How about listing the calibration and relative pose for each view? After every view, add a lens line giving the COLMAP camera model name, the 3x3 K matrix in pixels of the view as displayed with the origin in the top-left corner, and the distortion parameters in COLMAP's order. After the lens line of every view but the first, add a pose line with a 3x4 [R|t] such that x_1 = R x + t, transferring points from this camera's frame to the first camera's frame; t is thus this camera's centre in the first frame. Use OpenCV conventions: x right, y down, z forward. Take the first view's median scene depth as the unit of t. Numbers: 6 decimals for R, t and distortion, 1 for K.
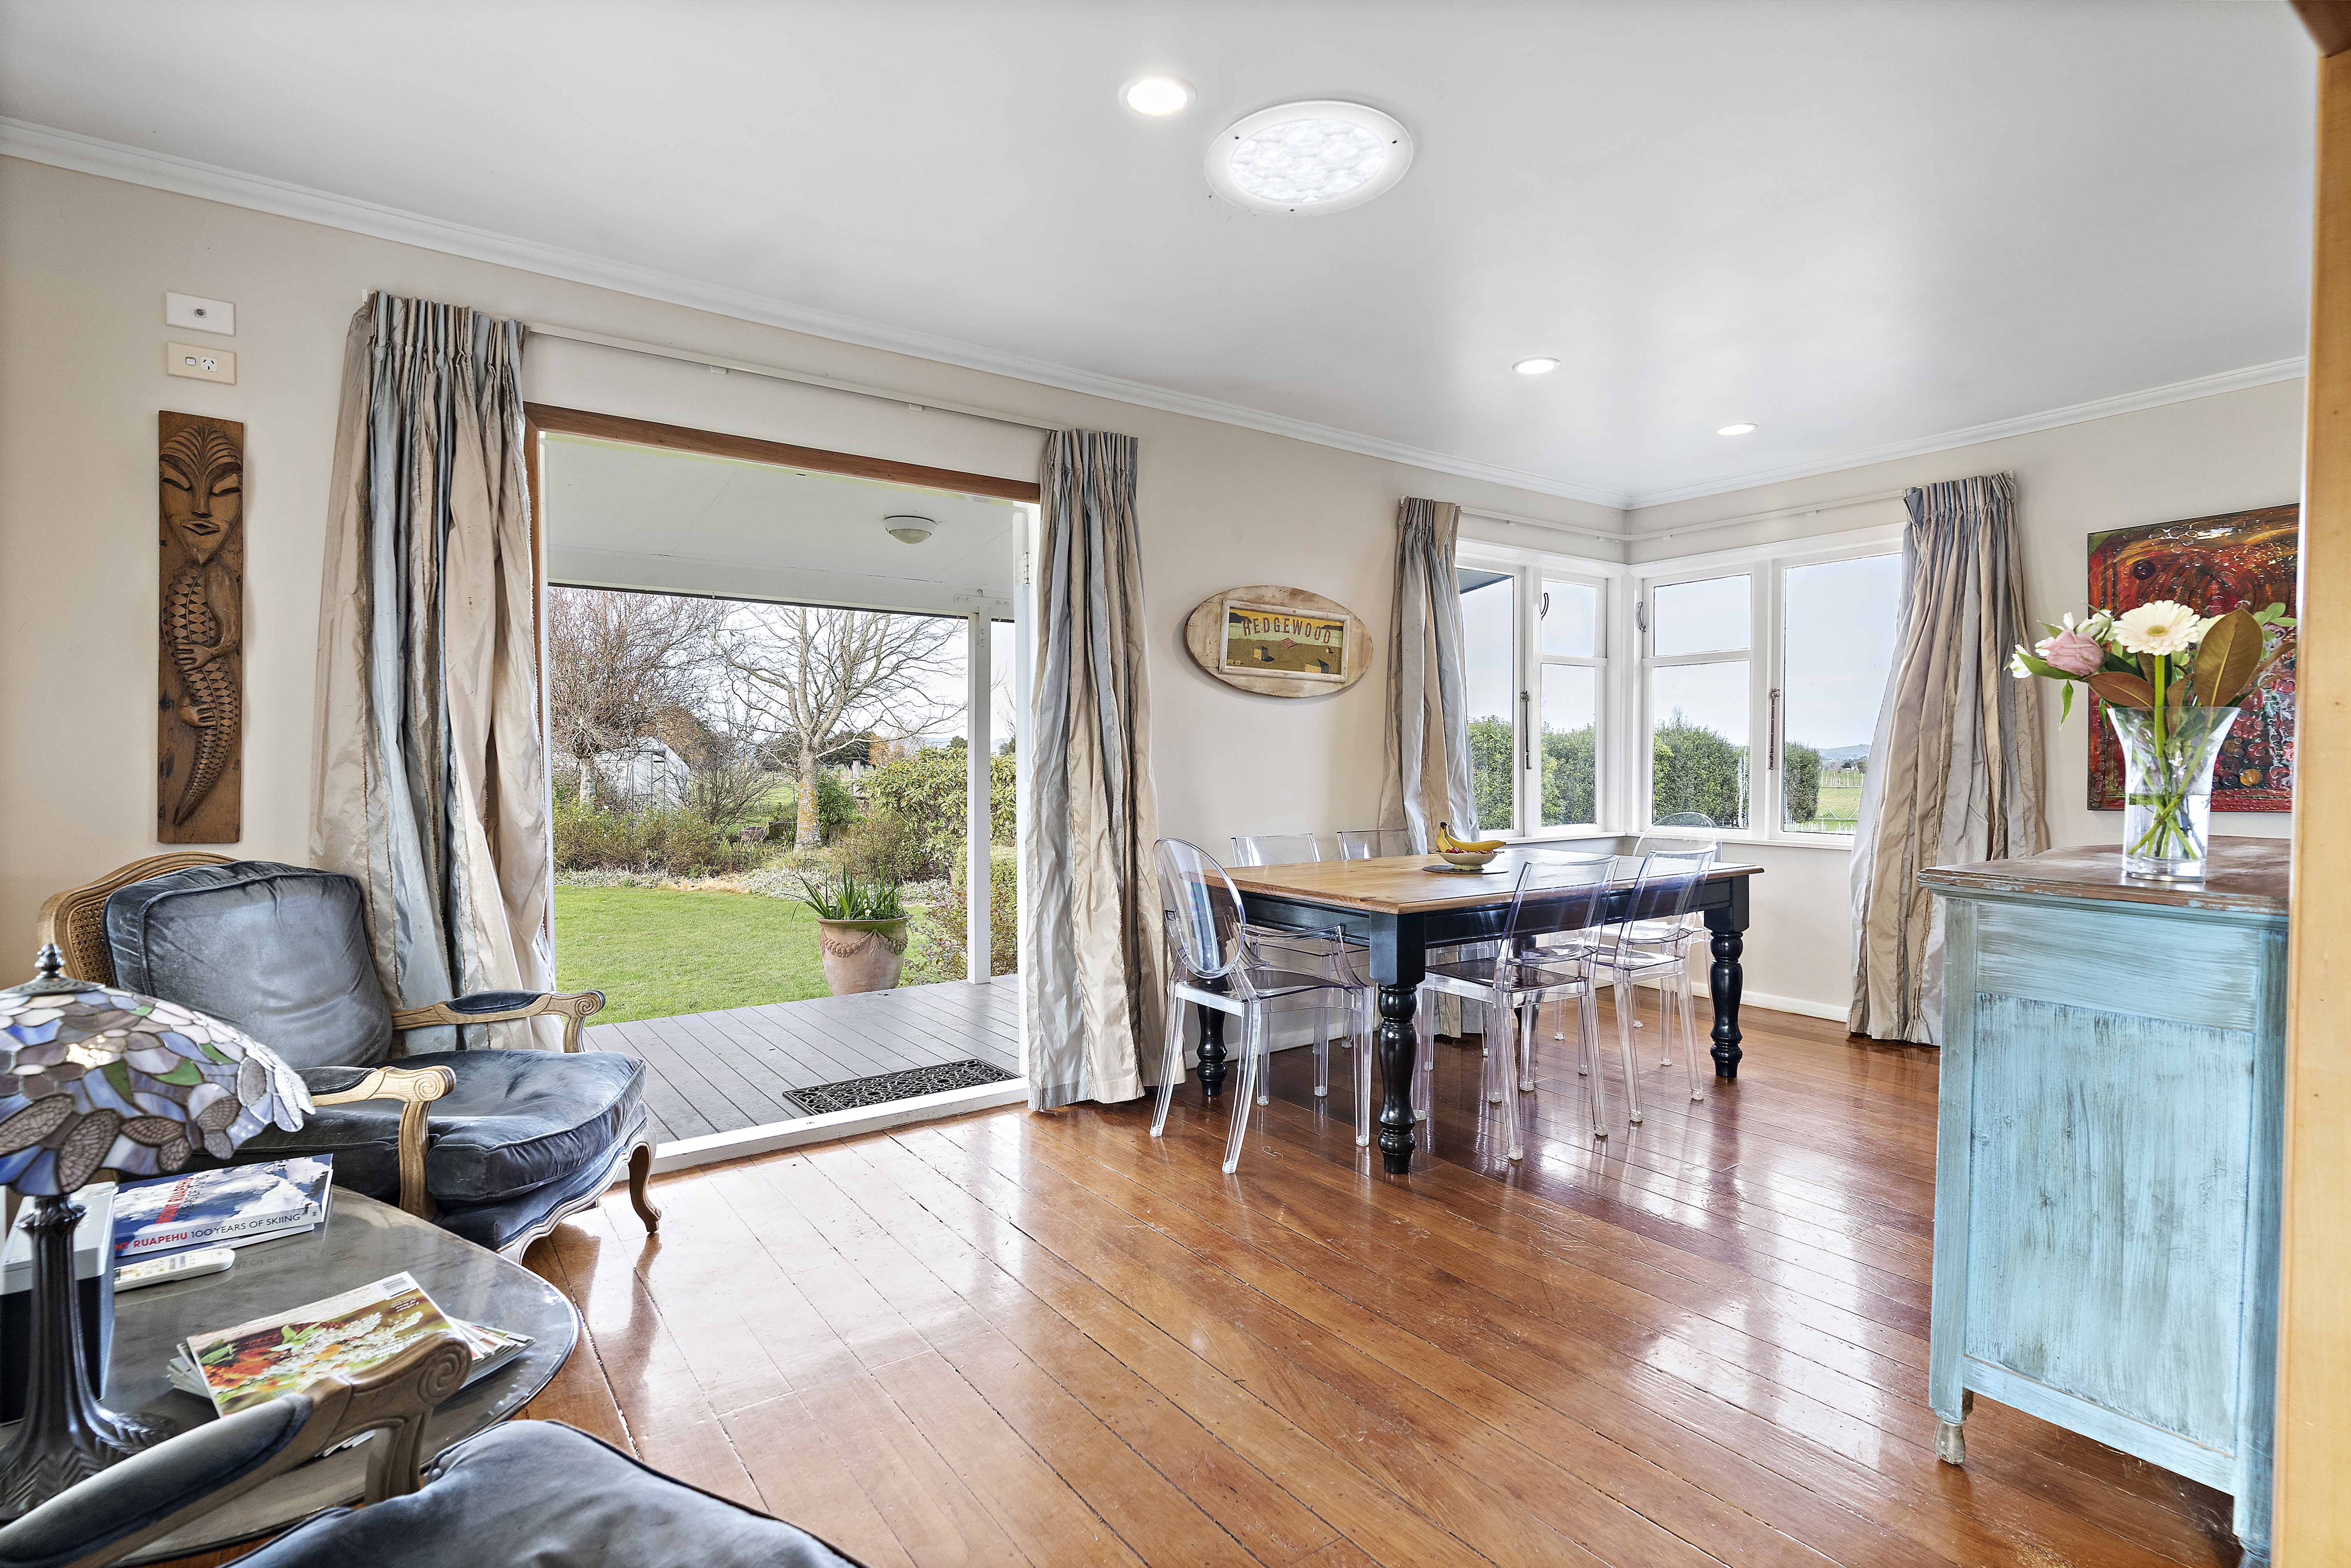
lens RADIAL K [[1150.3, 0, 1178.3], [0, 1150.3, 791.2], [0, 0, 1]] dist [0.006771, -0.000105]
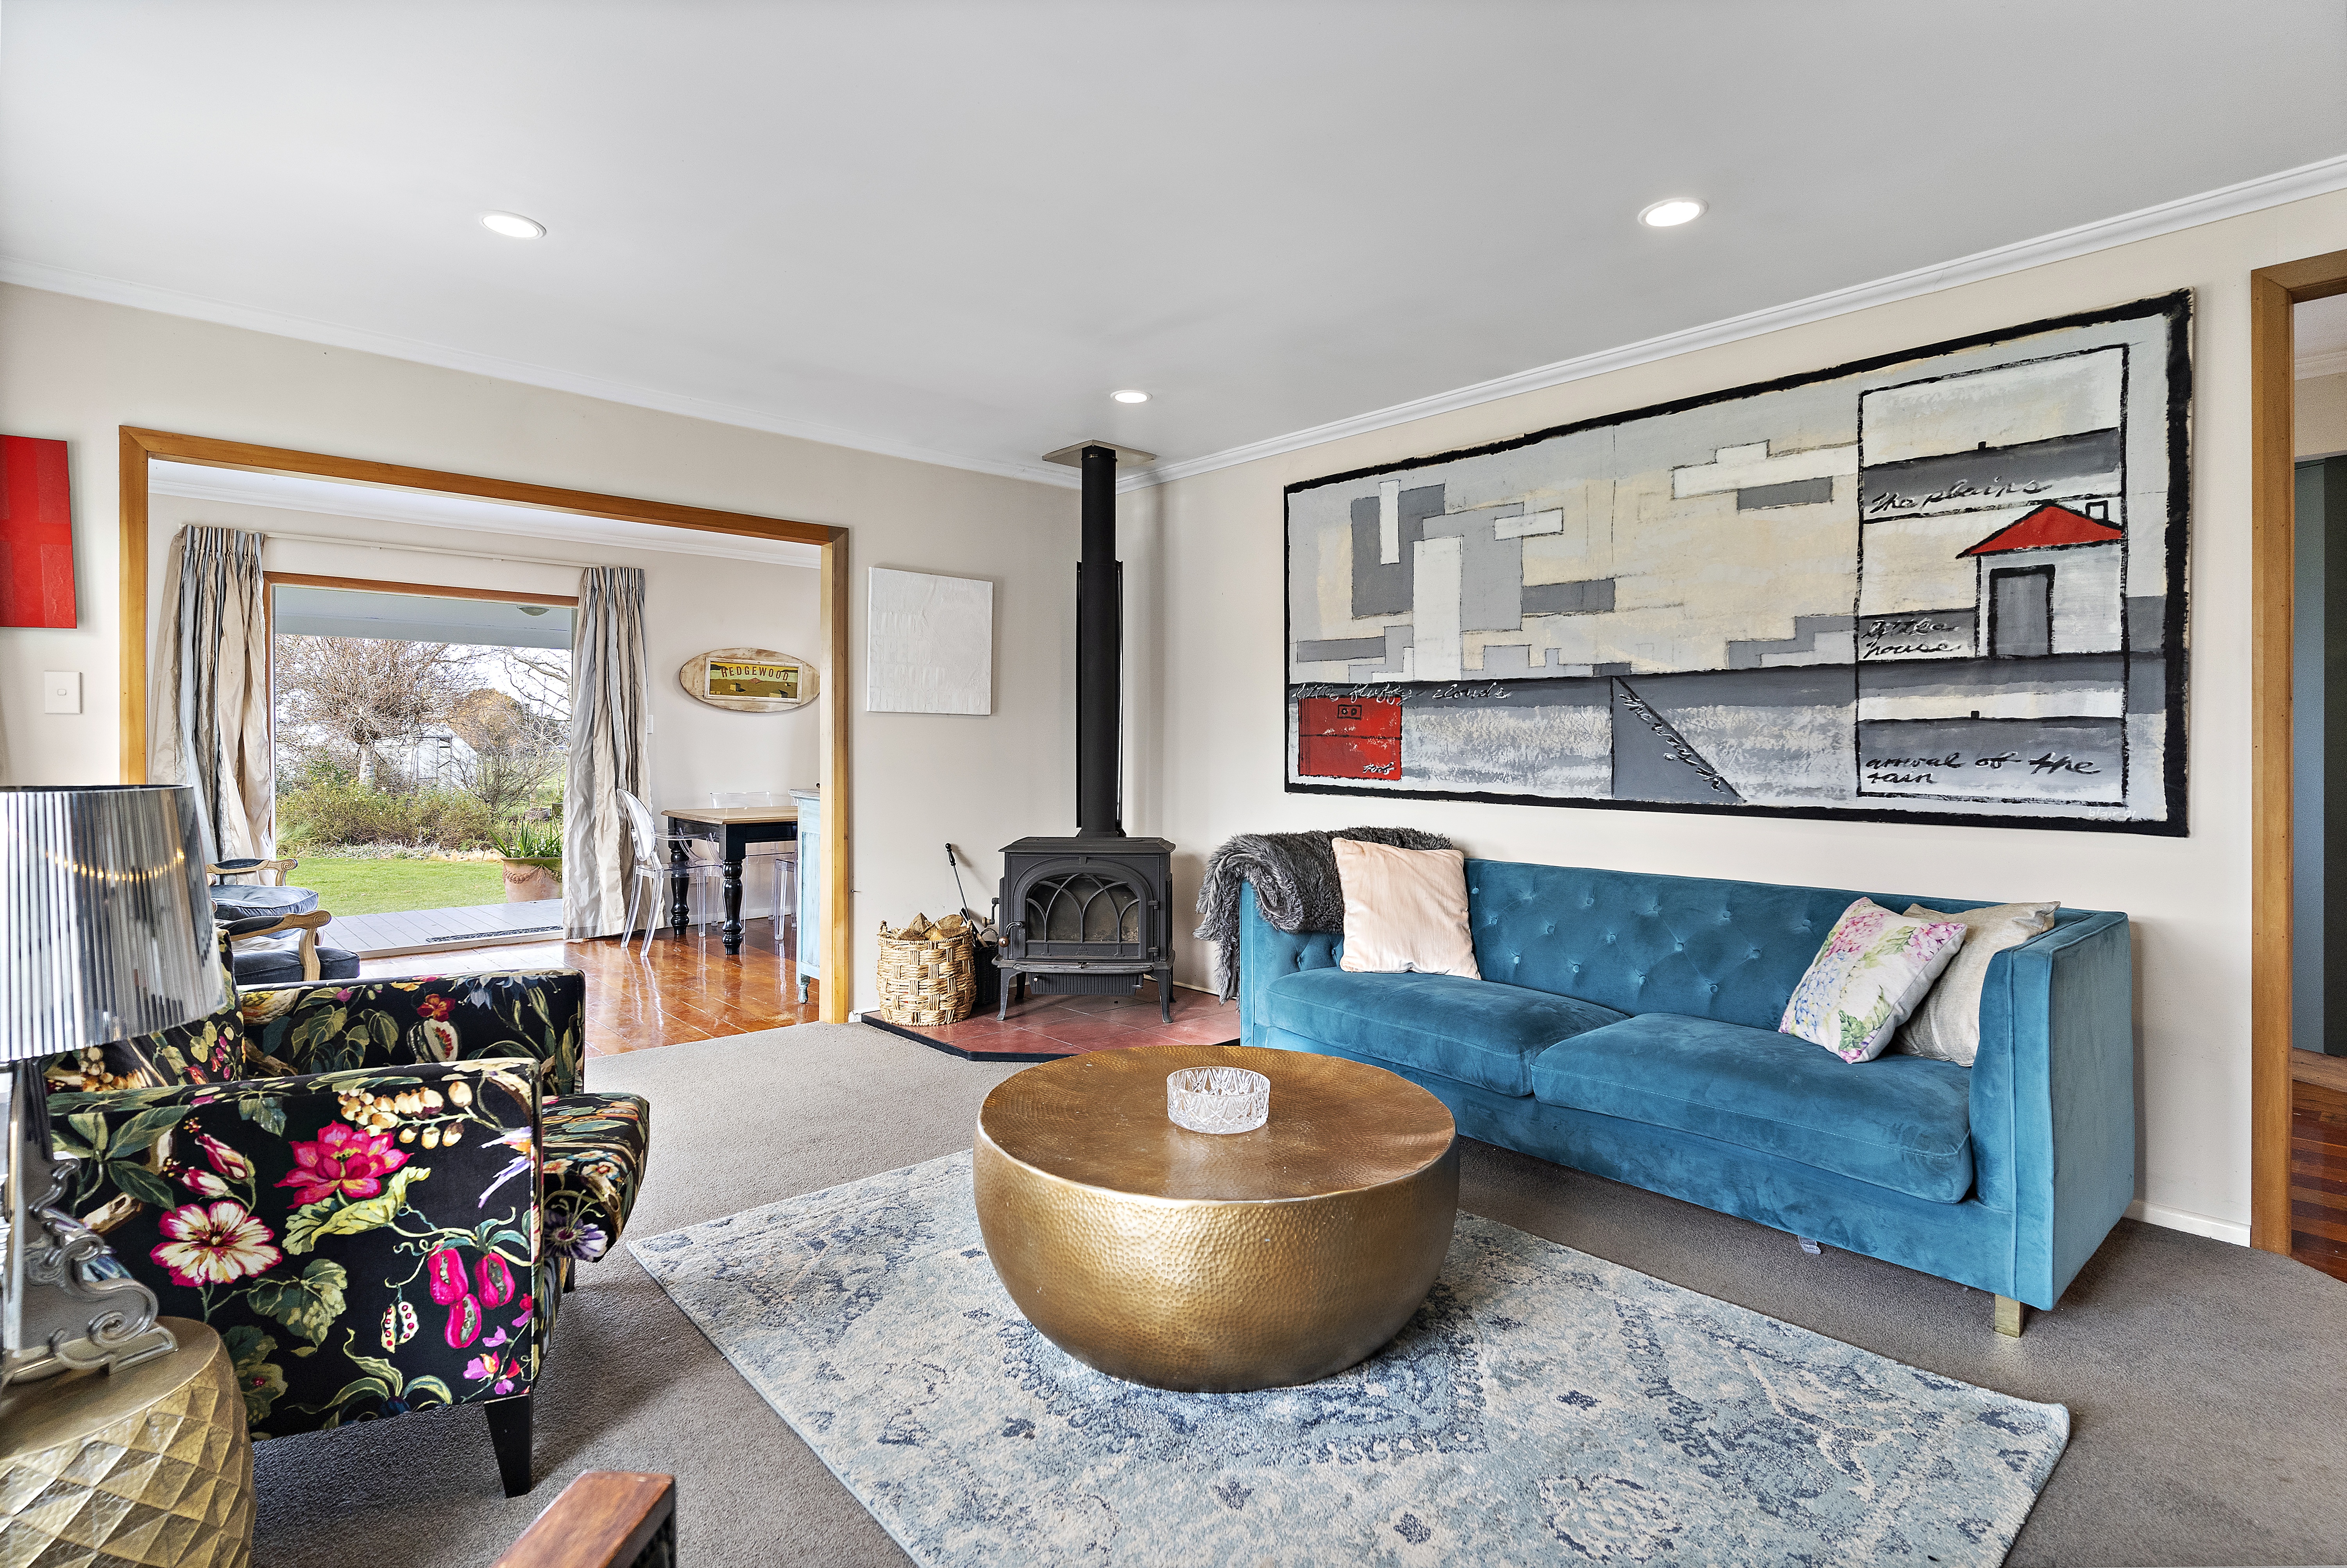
lens RADIAL K [[1148.4, 0, 1164.7], [0, 1148.4, 749.7], [0, 0, 1]] dist [0.006771, -0.000105]
pose [[0.993299, 0.003218, 0.115526, 0.545616], [-0.000365, 0.999695, -0.024709, 0.018172], [-0.115571, 0.024501, 0.992997, -0.838142]]
